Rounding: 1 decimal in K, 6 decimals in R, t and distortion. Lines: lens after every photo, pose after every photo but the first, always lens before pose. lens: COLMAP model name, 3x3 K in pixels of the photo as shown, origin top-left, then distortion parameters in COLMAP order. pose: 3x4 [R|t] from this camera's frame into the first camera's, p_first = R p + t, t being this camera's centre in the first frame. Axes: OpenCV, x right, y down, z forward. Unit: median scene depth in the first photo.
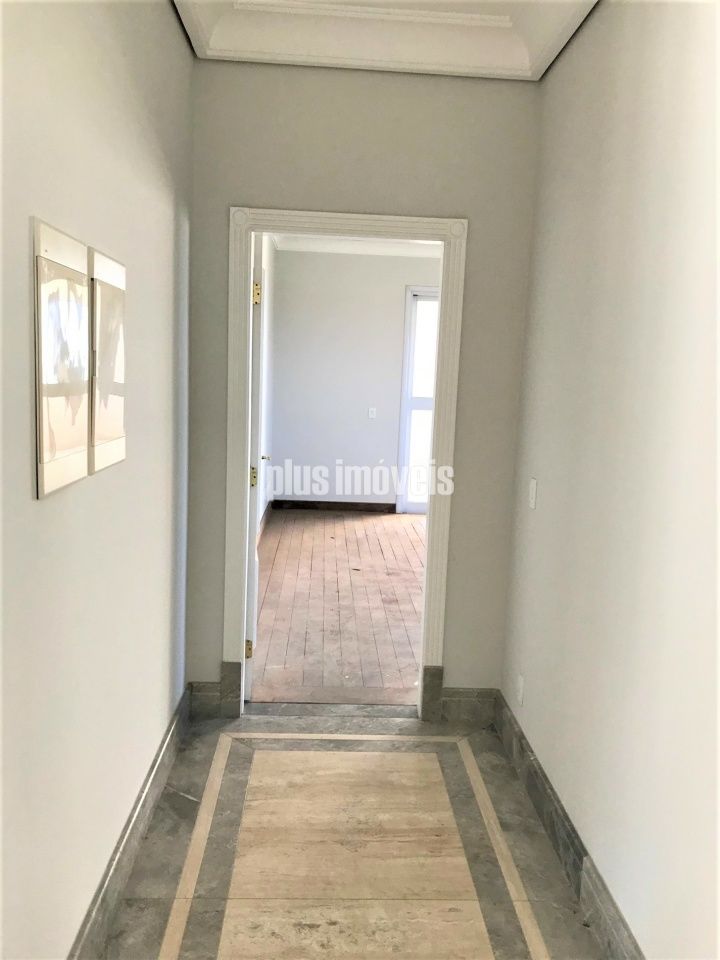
lens RADIAL K [[791.2, 0, 360.0], [0, 791.2, 480.0], [0, 0, 1]] dist [0.005234, 0.011380]
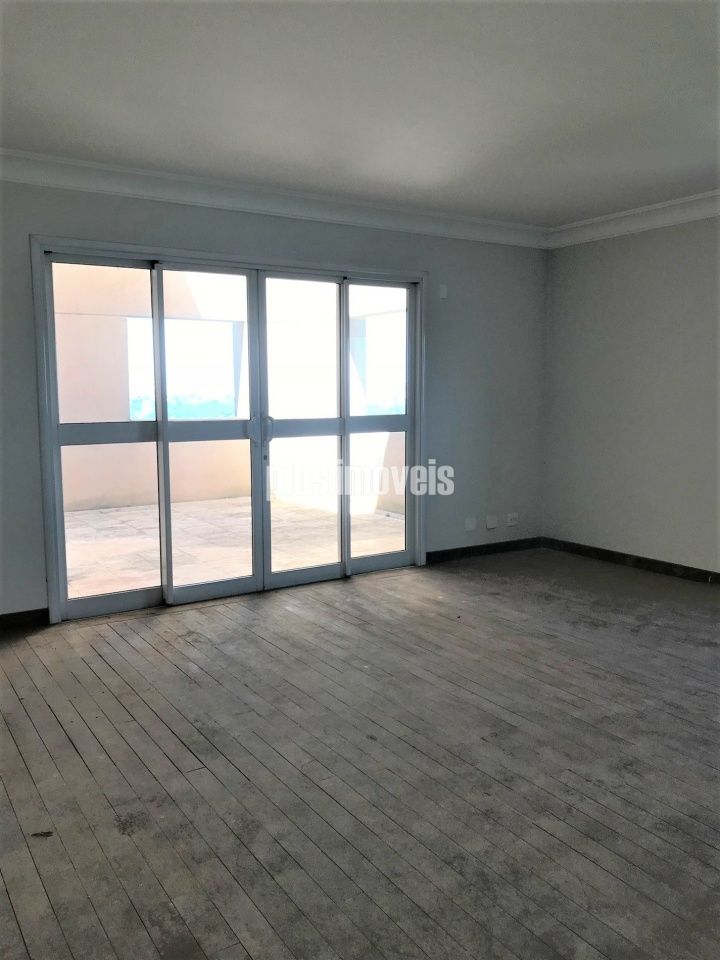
lens RADIAL K [[791.2, 0, 360.0], [0, 791.2, 480.0], [0, 0, 1]] dist [0.005234, 0.011380]
pose [[0.863794, -0.091918, 0.495391, -0.039779], [0.099788, 0.994952, 0.010614, -0.050819], [-0.493866, 0.040266, 0.868605, 0.407338]]
